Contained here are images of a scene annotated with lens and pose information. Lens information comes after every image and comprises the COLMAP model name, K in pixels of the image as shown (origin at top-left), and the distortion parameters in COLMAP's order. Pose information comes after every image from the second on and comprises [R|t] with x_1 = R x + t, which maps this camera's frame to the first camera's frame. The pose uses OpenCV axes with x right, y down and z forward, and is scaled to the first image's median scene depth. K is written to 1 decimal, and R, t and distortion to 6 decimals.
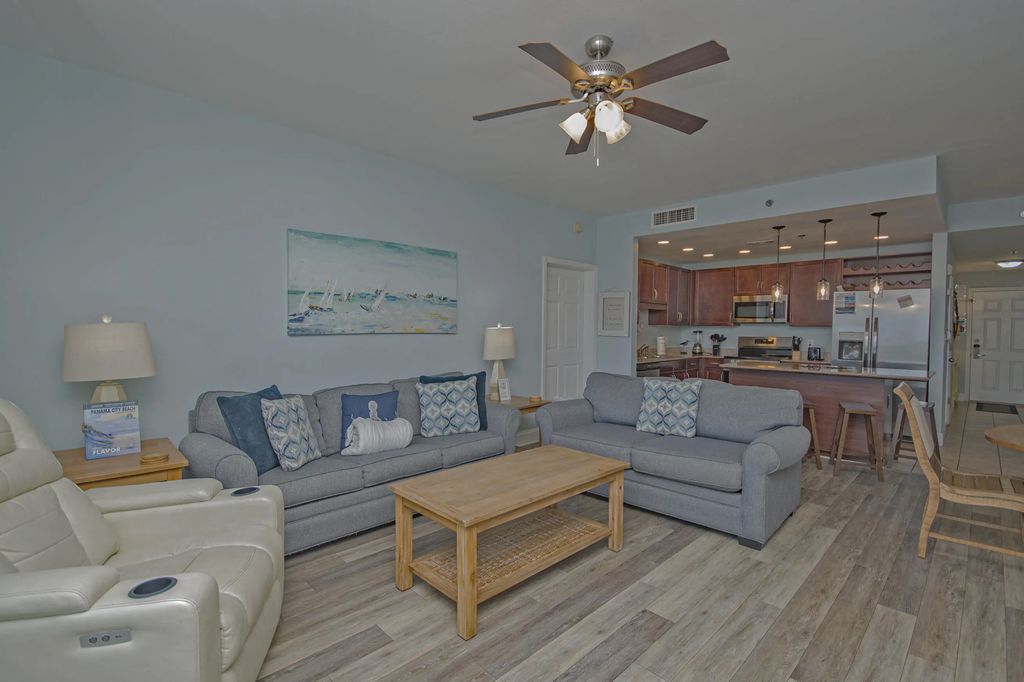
lens RADIAL K [[469.2, 0, 515.8], [0, 469.2, 341.6], [0, 0, 1]] dist [0.011491, -0.013005]
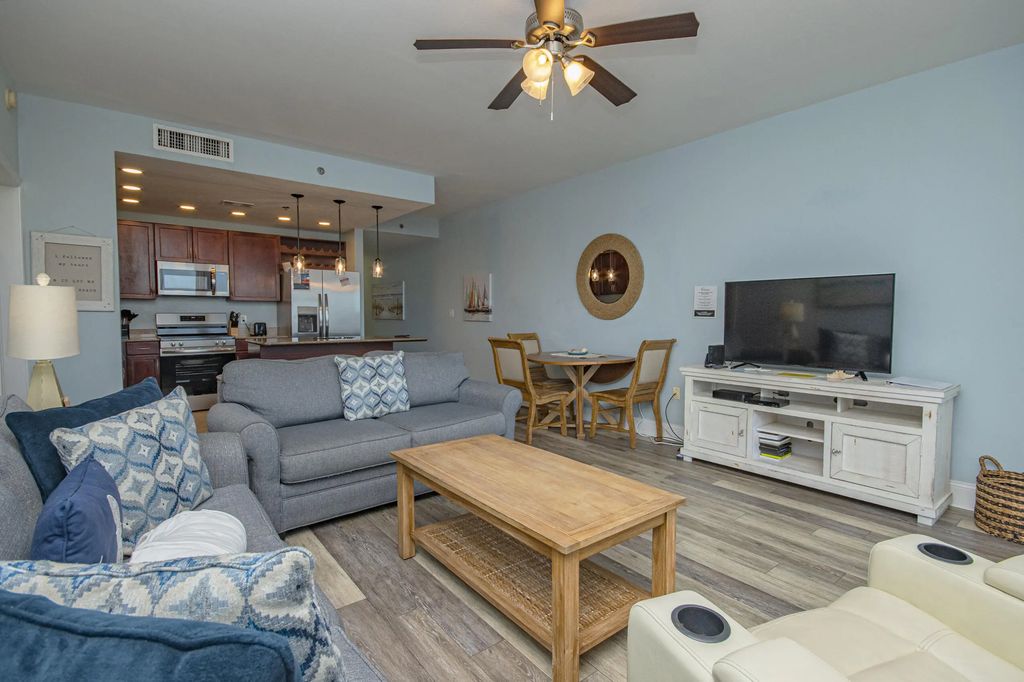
lens RADIAL K [[485.8, 0, 517.6], [0, 485.8, 340.5], [0, 0, 1]] dist [0.011928, -0.015186]
pose [[0.101024, -0.059027, 0.993131, -0.509386], [0.027373, 0.998025, 0.056533, 0.010428], [-0.994507, 0.021474, 0.102440, 0.592234]]
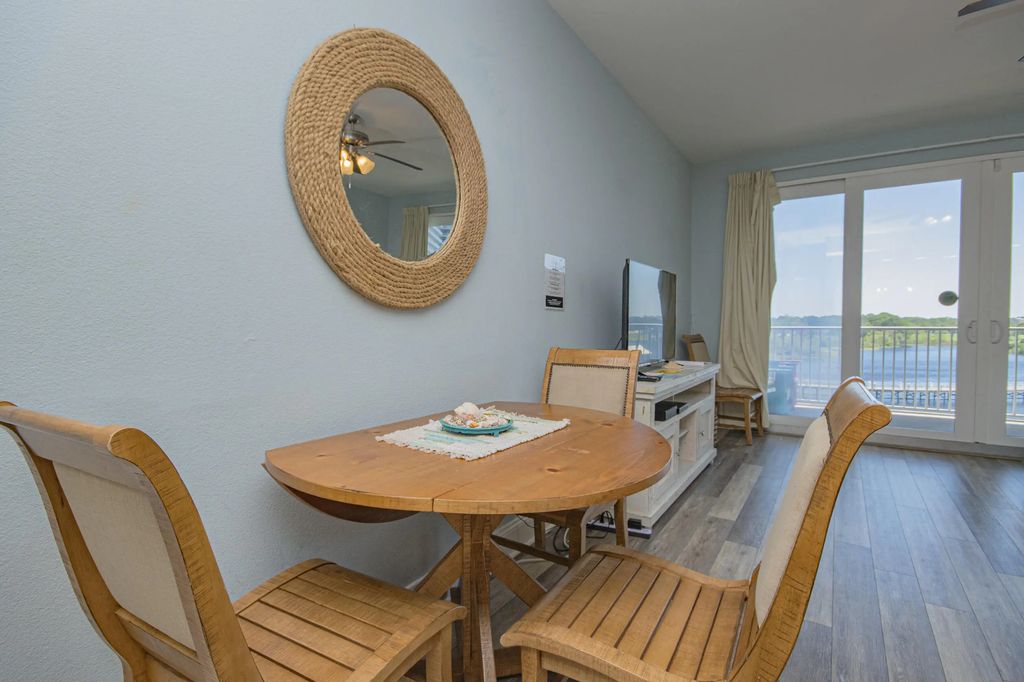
lens RADIAL K [[485.8, 0, 517.6], [0, 485.8, 340.5], [0, 0, 1]] dist [0.011928, -0.015186]
pose [[-0.978077, 0.002072, -0.208232, 0.811647], [-0.011162, 0.997991, 0.062359, 0.034671], [0.207943, 0.063316, -0.976090, 0.925697]]
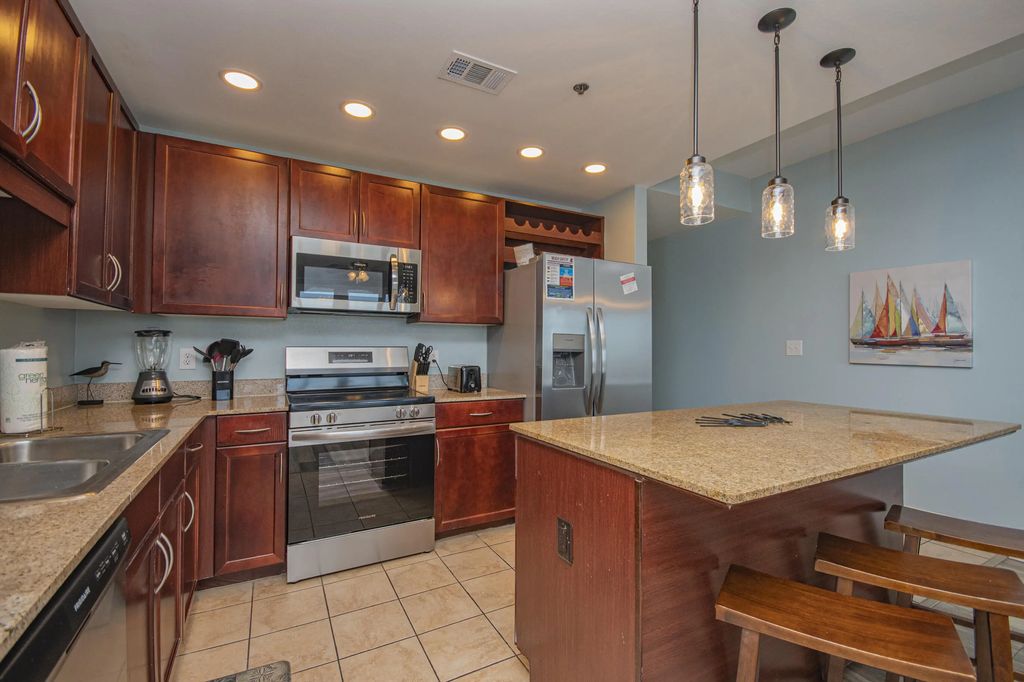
lens RADIAL K [[445.7, 0, 502.4], [0, 445.7, 337.0], [0, 0, 1]] dist [0.007957, -0.000134]
pose [[0.294367, 0.017546, 0.955531, 0.328435], [0.023271, 0.999403, -0.025521, -0.008968], [-0.955409, 0.029749, 0.293783, 1.344052]]
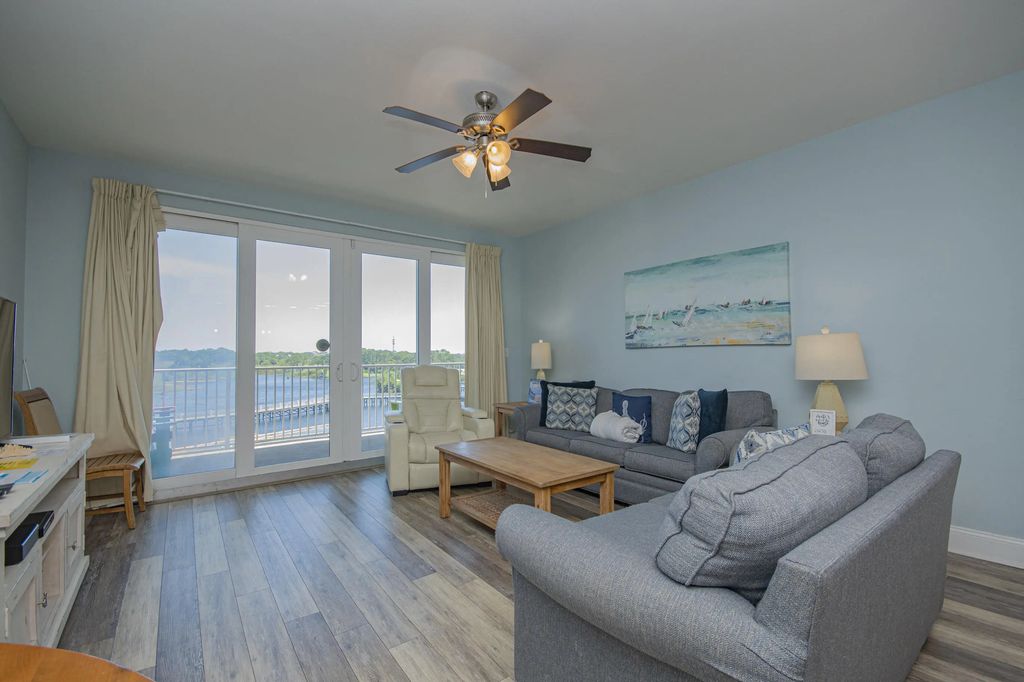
lens RADIAL K [[451.4, 0, 516.8], [0, 451.4, 341.4], [0, 0, 1]] dist [-0.000682, -0.000416]
pose [[-0.137634, -0.035078, -0.989862, 0.771613], [-0.024020, 0.999197, -0.032069, 0.014143], [0.990192, 0.019363, -0.138366, 0.749641]]
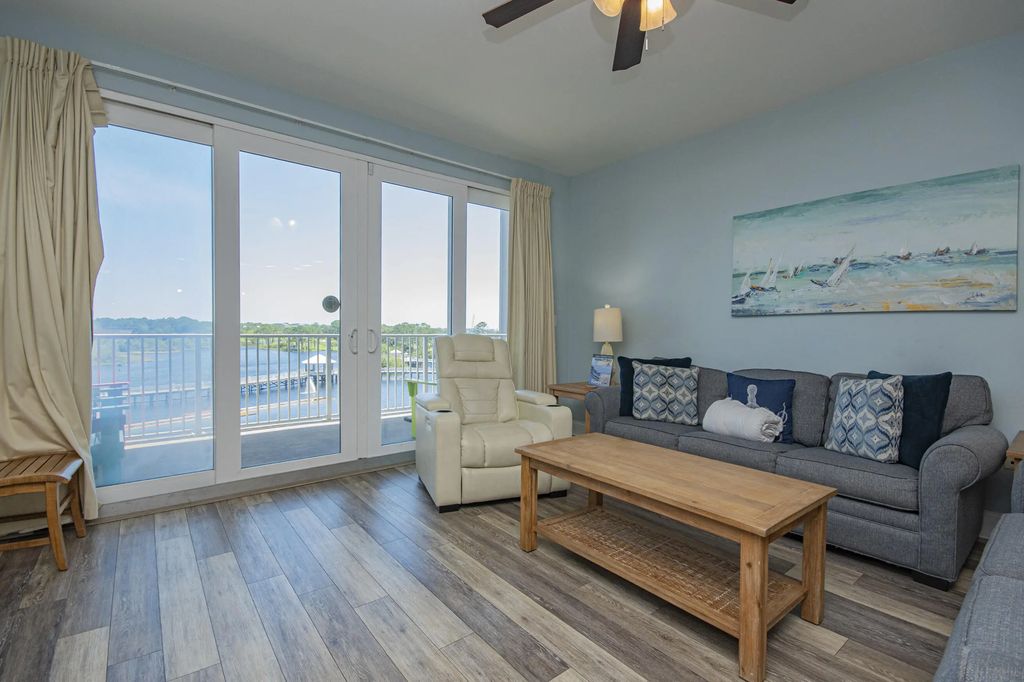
lens RADIAL K [[469.2, 0, 515.8], [0, 469.2, 341.6], [0, 0, 1]] dist [0.011491, -0.013005]
pose [[-0.102758, 0.015795, -0.994581, 0.548546], [-0.041930, 0.998916, 0.020196, 0.037166], [0.993822, 0.043778, -0.101984, 0.541386]]
